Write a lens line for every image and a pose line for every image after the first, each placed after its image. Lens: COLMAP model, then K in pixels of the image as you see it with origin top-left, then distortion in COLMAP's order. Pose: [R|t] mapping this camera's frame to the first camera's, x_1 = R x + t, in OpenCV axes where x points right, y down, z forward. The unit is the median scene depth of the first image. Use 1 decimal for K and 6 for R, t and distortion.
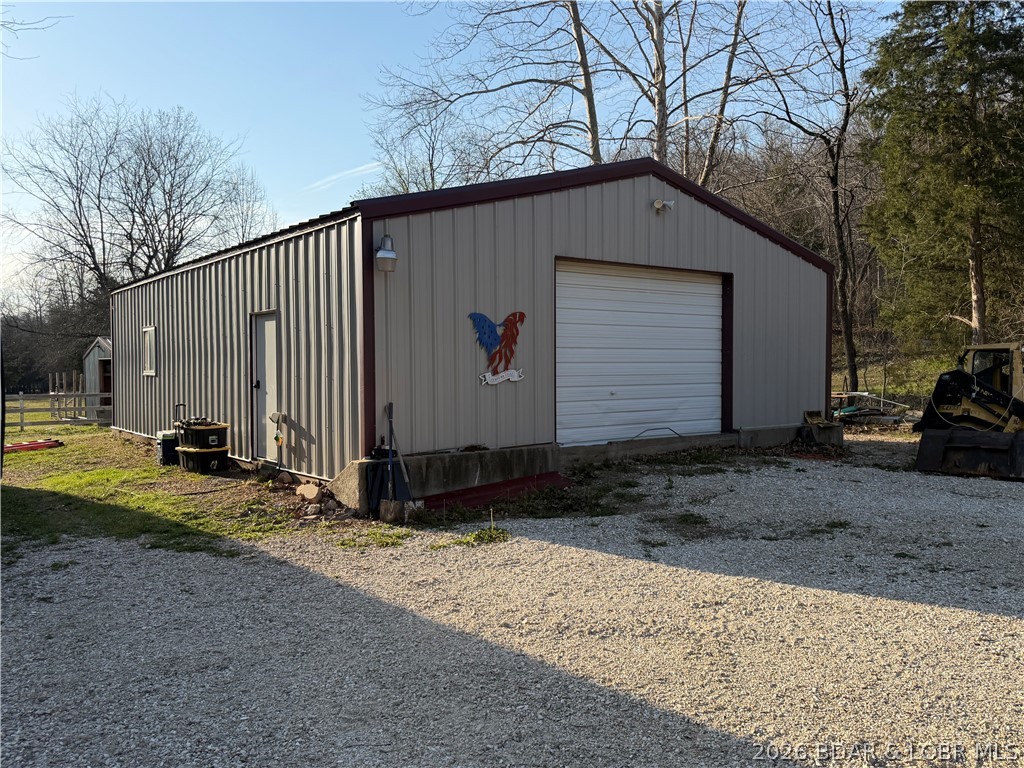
lens RADIAL K [[802.7, 0, 512.0], [0, 802.7, 384.0], [0, 0, 1]] dist [0.095713, -0.003581]
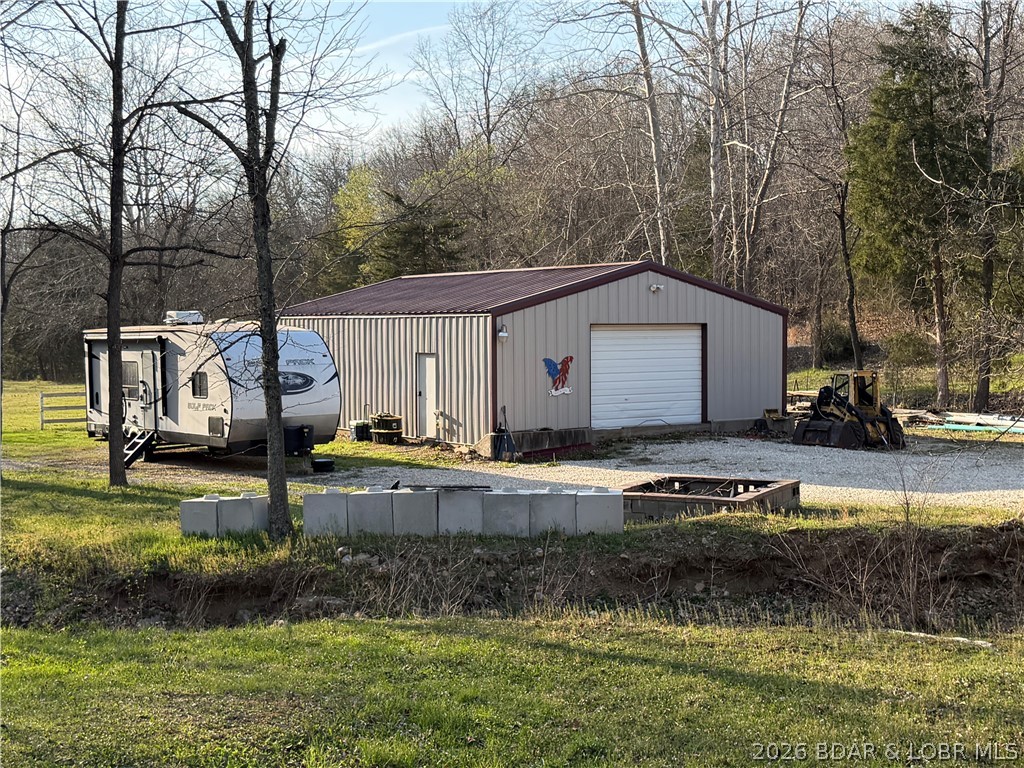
lens RADIAL K [[1391.8, 0, 512.0], [0, 1391.8, 384.0], [0, 0, 1]] dist [0.129618, -0.082838]
pose [[0.997945, 0.001514, -0.064054, 0.078260], [-0.000093, 0.999754, 0.022190, -0.093104], [0.064072, -0.022138, 0.997700, -2.119877]]
